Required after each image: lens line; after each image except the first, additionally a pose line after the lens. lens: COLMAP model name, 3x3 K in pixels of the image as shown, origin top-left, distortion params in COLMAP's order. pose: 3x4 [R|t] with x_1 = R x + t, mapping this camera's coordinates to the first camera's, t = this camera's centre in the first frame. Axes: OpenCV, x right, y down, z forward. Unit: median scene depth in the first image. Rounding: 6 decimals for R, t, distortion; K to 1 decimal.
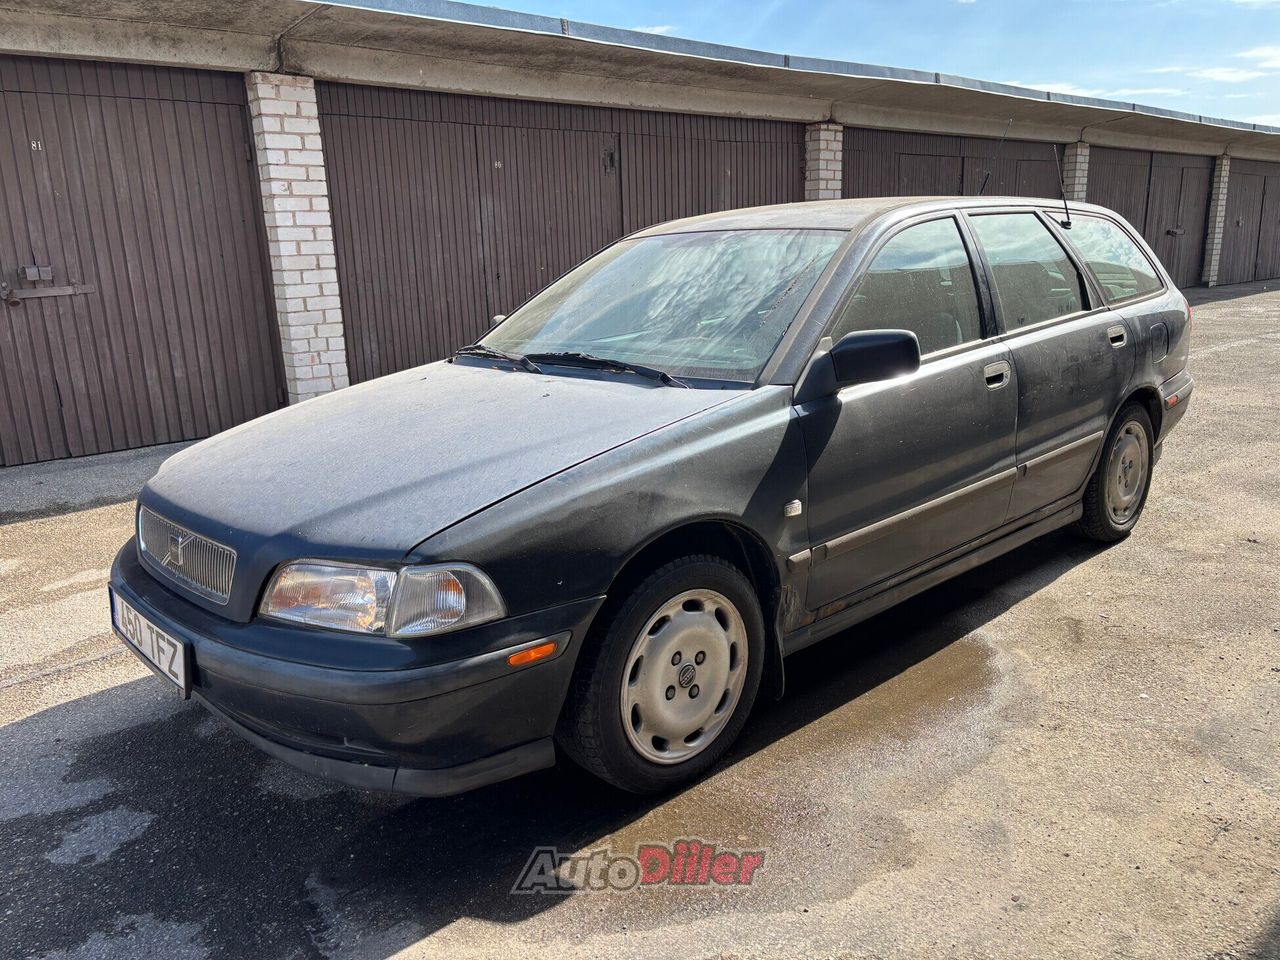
lens RADIAL K [[949.0, 0, 640.0], [0, 949.0, 480.0], [0, 0, 1]] dist [0.001713, 0.000511]
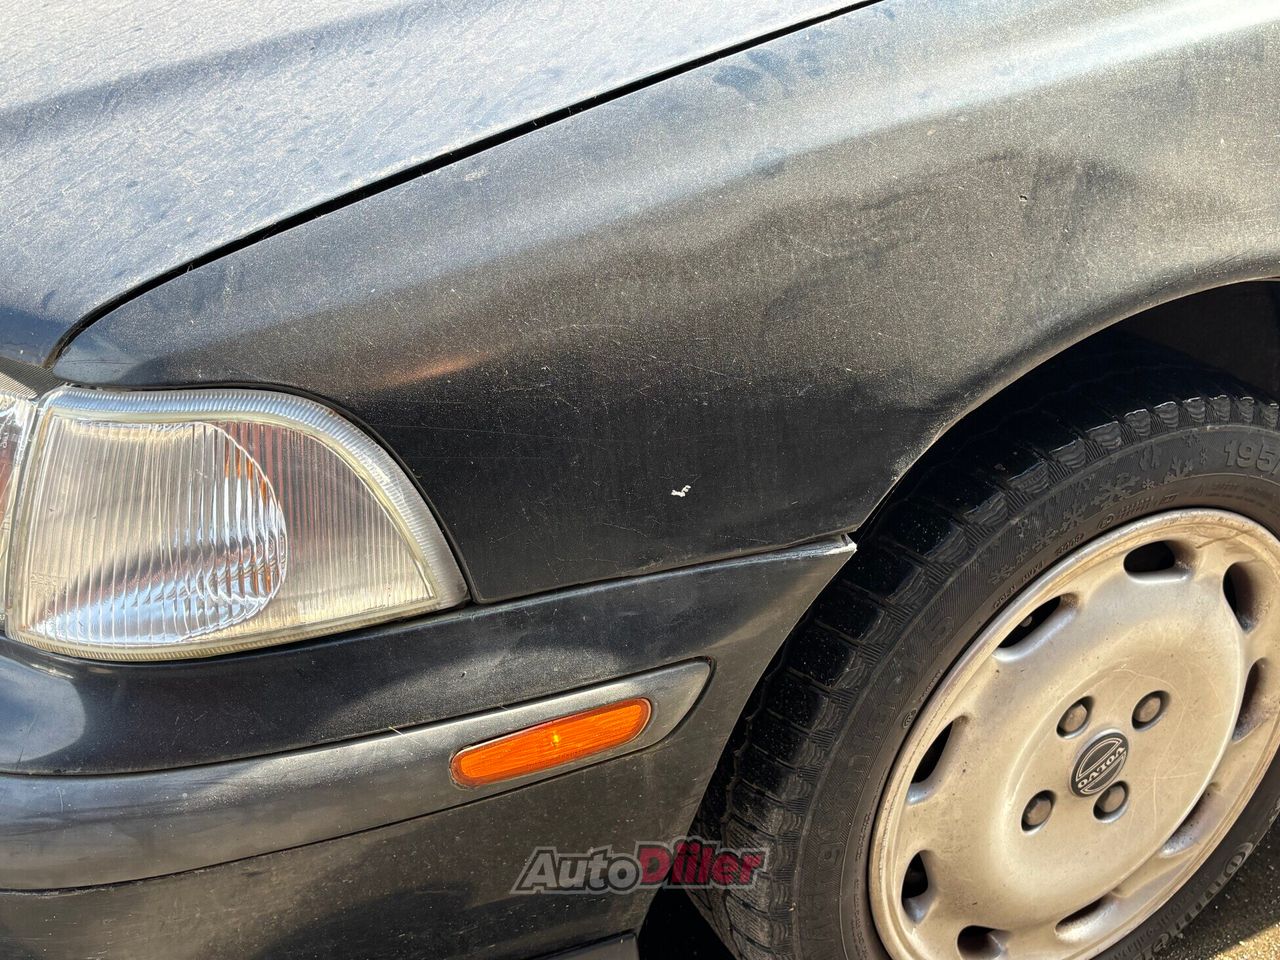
lens RADIAL K [[1342.3, 0, 659.8], [0, 1342.3, 481.7], [0, 0, 1]] dist [0.106709, -0.291535]
pose [[0.971090, 0.131016, -0.199546, -0.015530], [-0.072401, 0.958200, 0.276788, 0.003569], [0.227468, -0.254339, 0.939984, 0.610498]]
